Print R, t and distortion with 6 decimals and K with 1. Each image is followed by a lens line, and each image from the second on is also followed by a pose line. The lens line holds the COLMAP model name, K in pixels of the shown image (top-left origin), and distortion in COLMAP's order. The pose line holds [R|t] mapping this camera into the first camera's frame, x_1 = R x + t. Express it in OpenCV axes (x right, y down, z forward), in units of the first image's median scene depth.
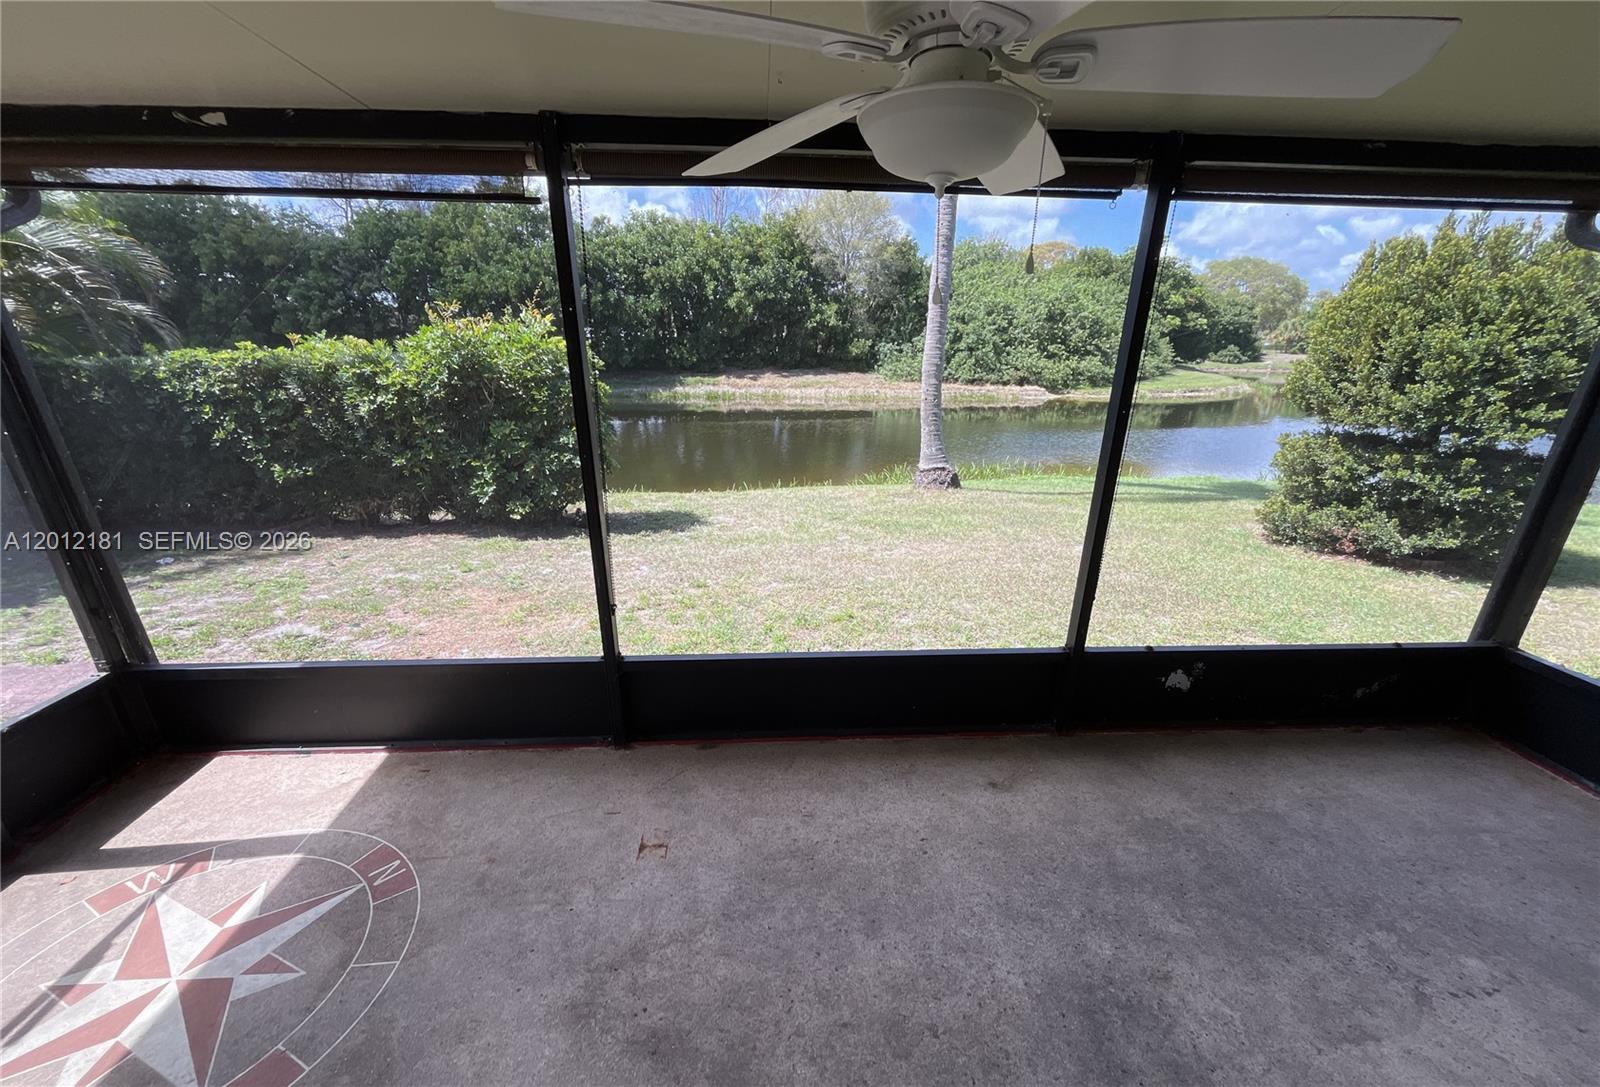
lens RADIAL K [[643.6, 0, 802.0], [0, 643.6, 601.3], [0, 0, 1]] dist [-0.002201, -0.000194]
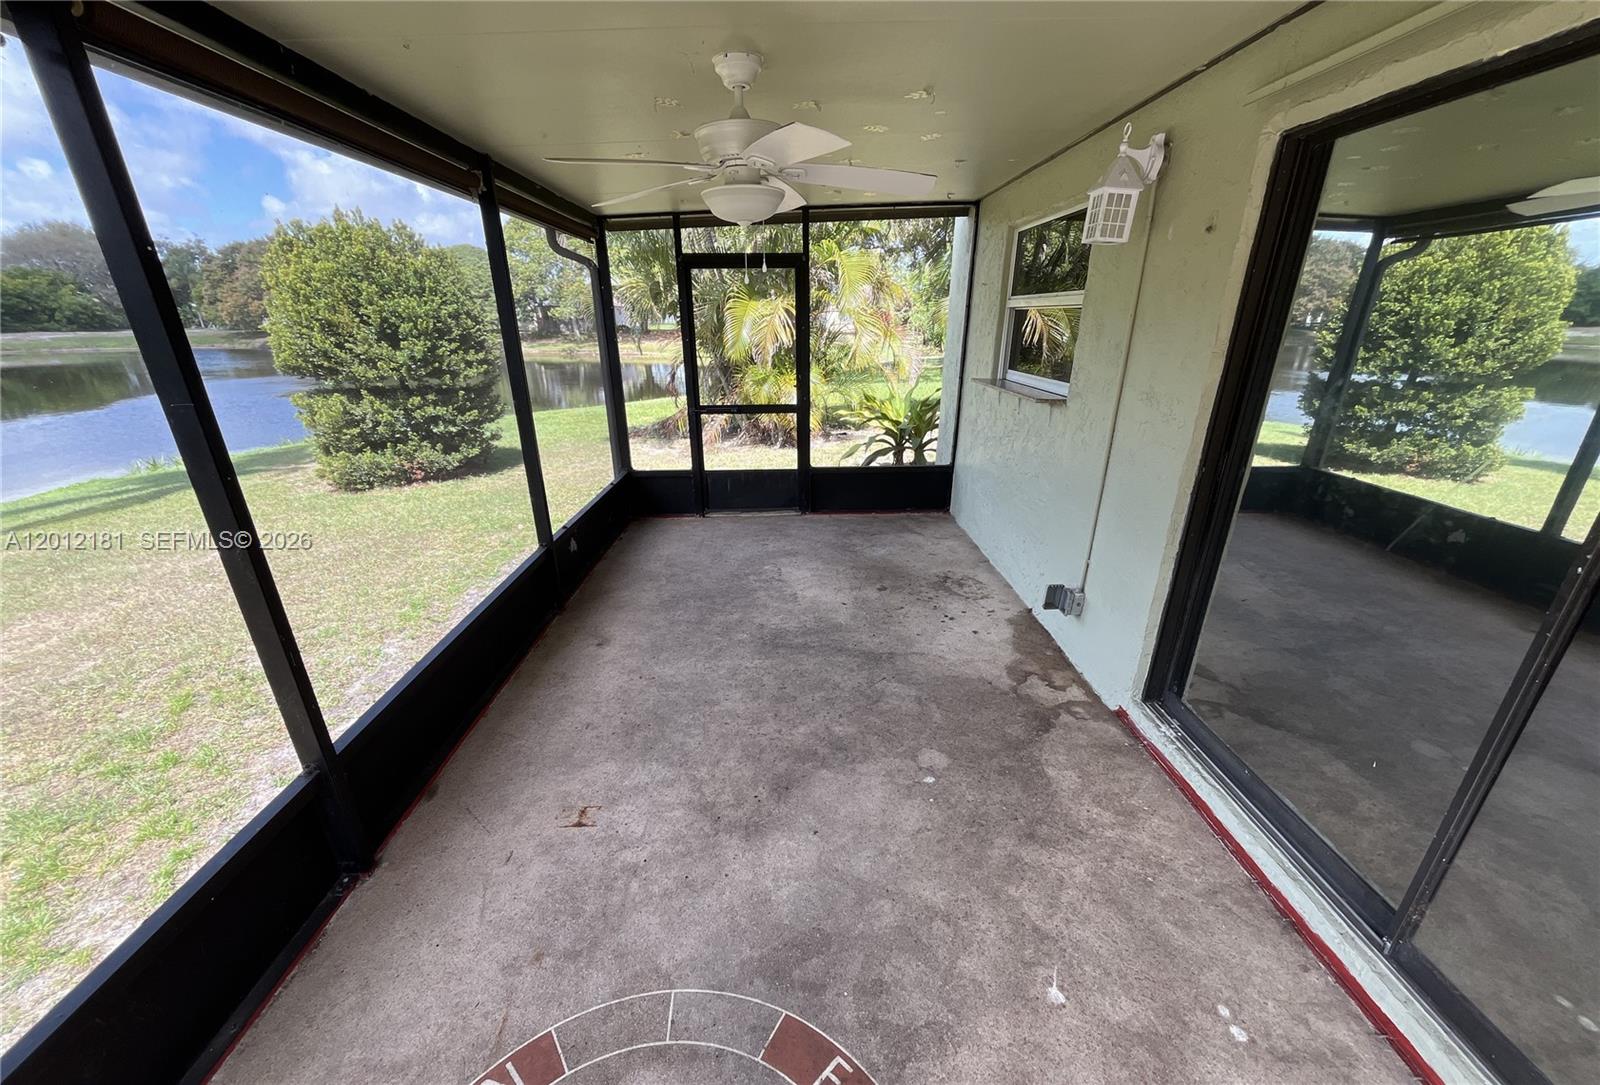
lens RADIAL K [[643.3, 0, 803.8], [0, 643.3, 601.6], [0, 0, 1]] dist [-0.003655, -0.000109]
pose [[0.030684, -0.412304, 0.910529, -0.058744], [0.377790, 0.848166, 0.371334, -0.008480], [-0.925383, 0.332595, 0.181790, 0.022855]]
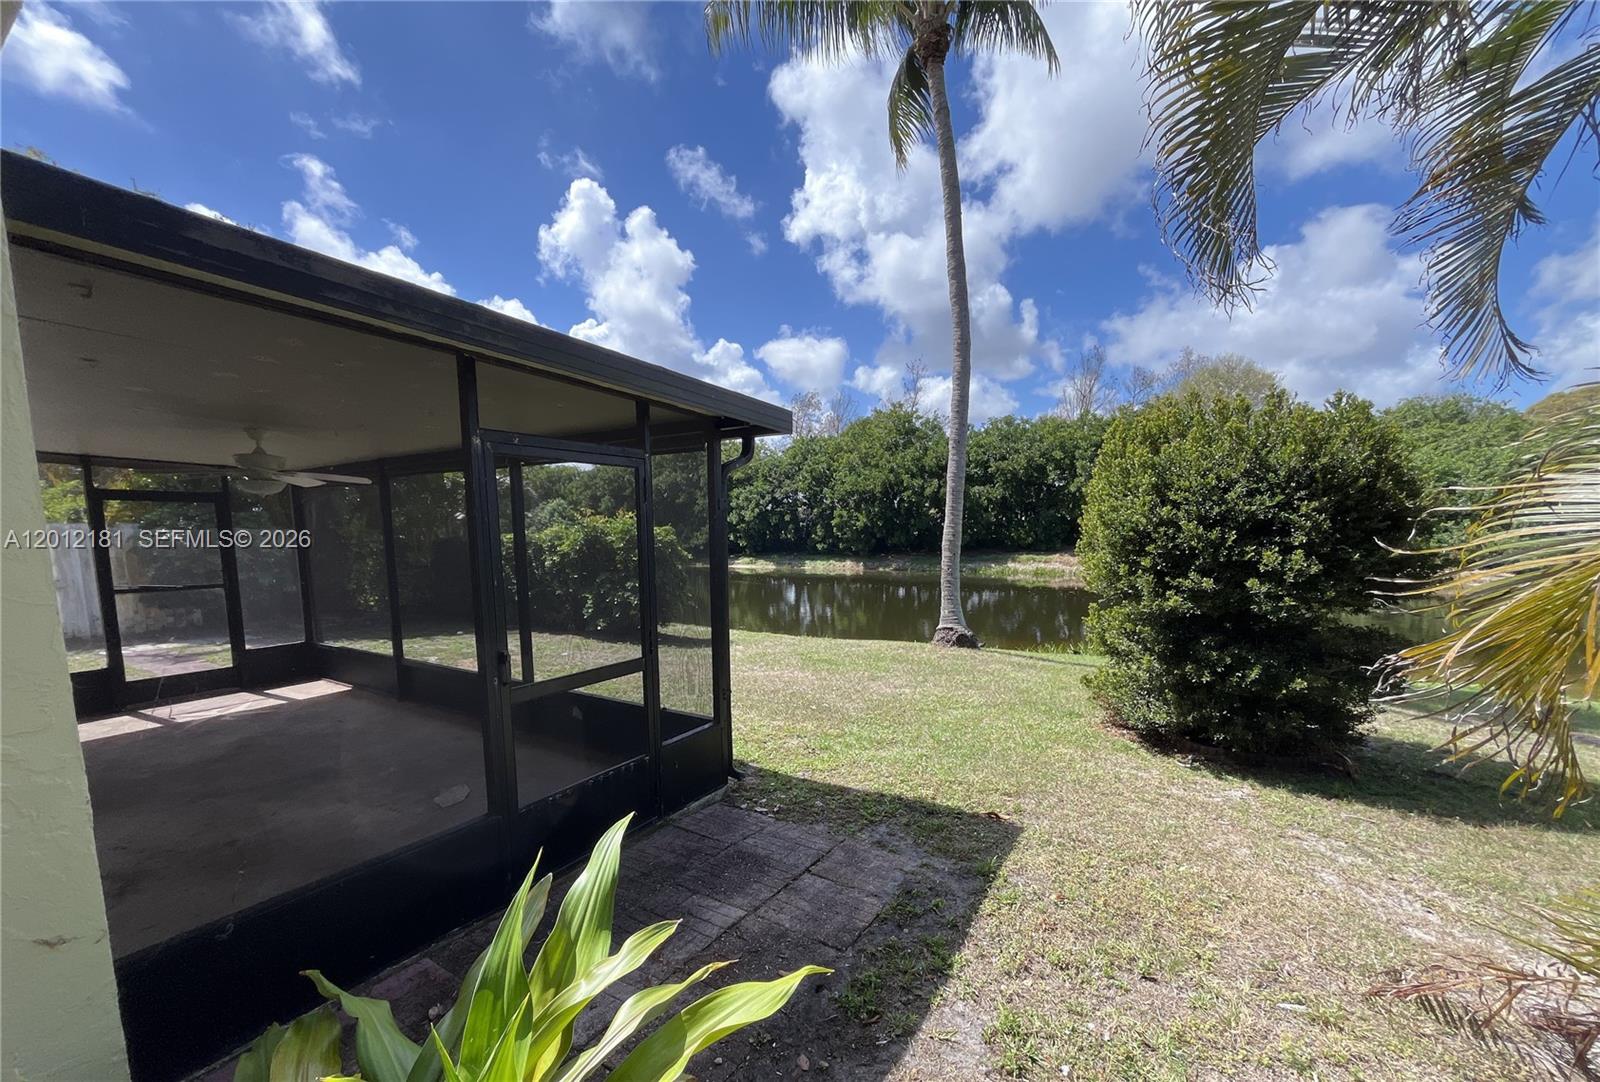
lens RADIAL K [[643.3, 0, 803.8], [0, 643.3, 600.1], [0, 0, 1]] dist [-0.003655, -0.000109]
pose [[0.818217, 0.049697, -0.572757, 0.154897], [-0.198677, 0.959319, -0.200584, 0.004518], [0.539489, 0.277916, 0.794805, -0.007792]]
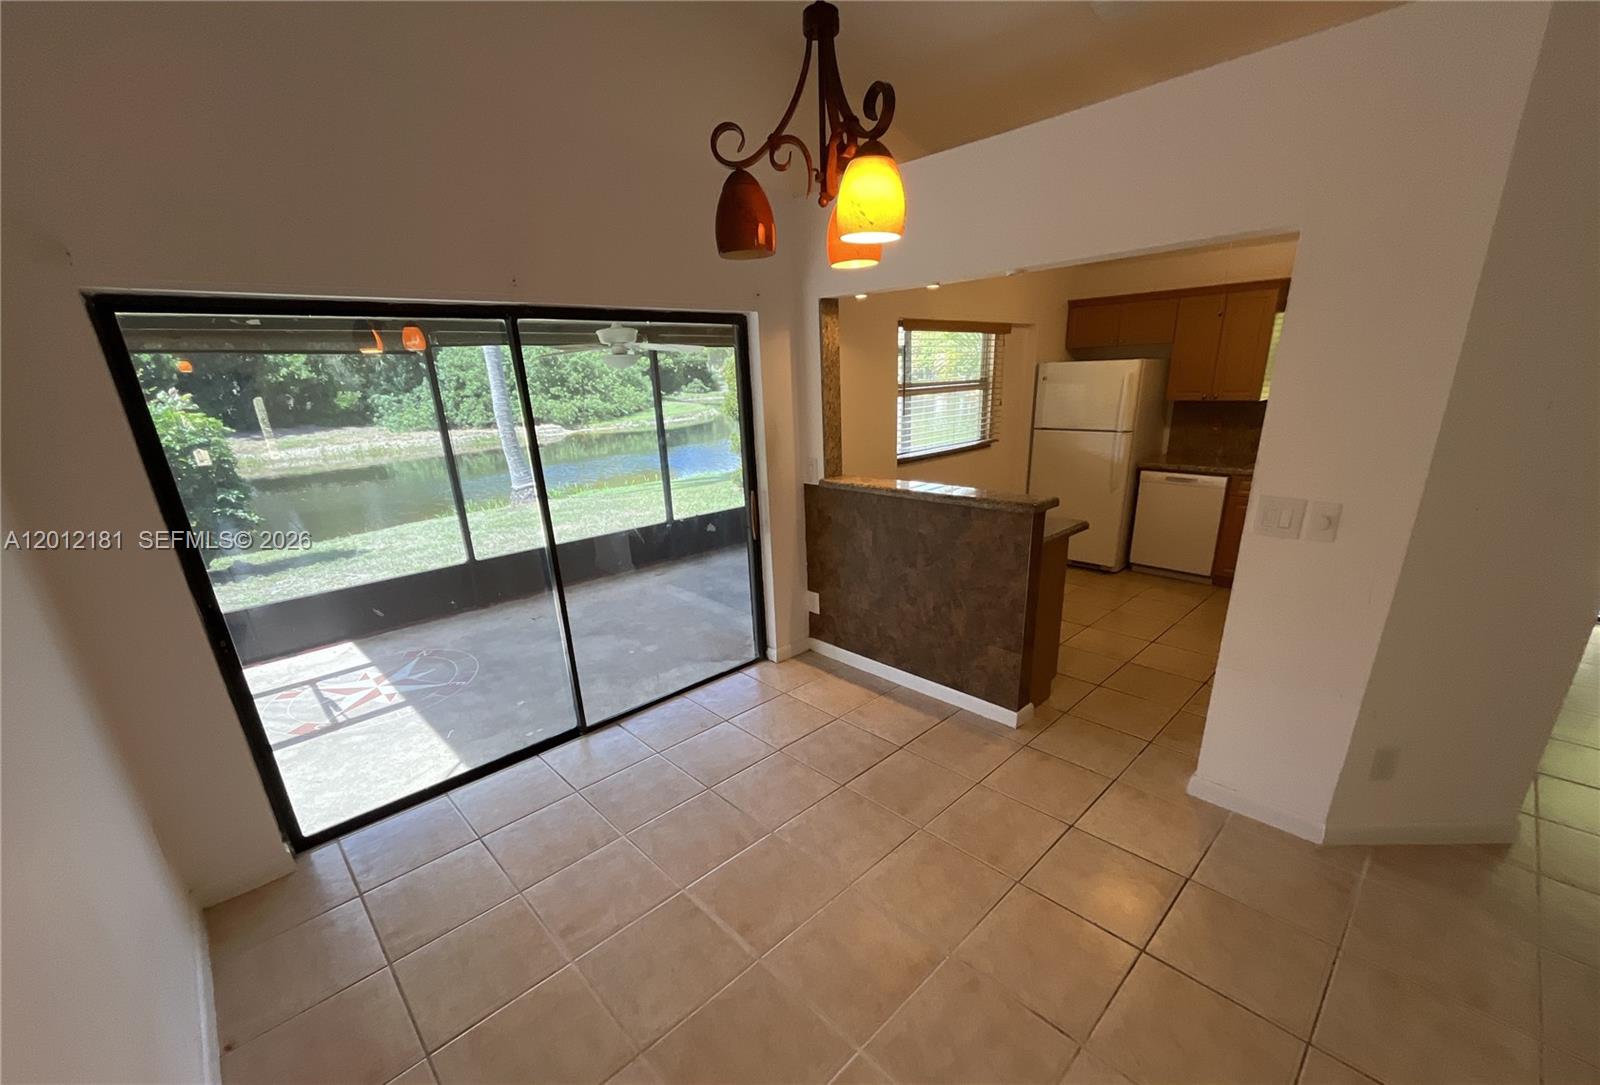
lens RADIAL K [[643.3, 0, 803.8], [0, 643.3, 601.6], [0, 0, 1]] dist [-0.003655, -0.000109]
pose [[0.755699, -0.250872, 0.604965, -0.053457], [0.283010, 0.958117, 0.043795, 0.029317], [-0.590614, 0.138115, 0.795047, -0.085248]]
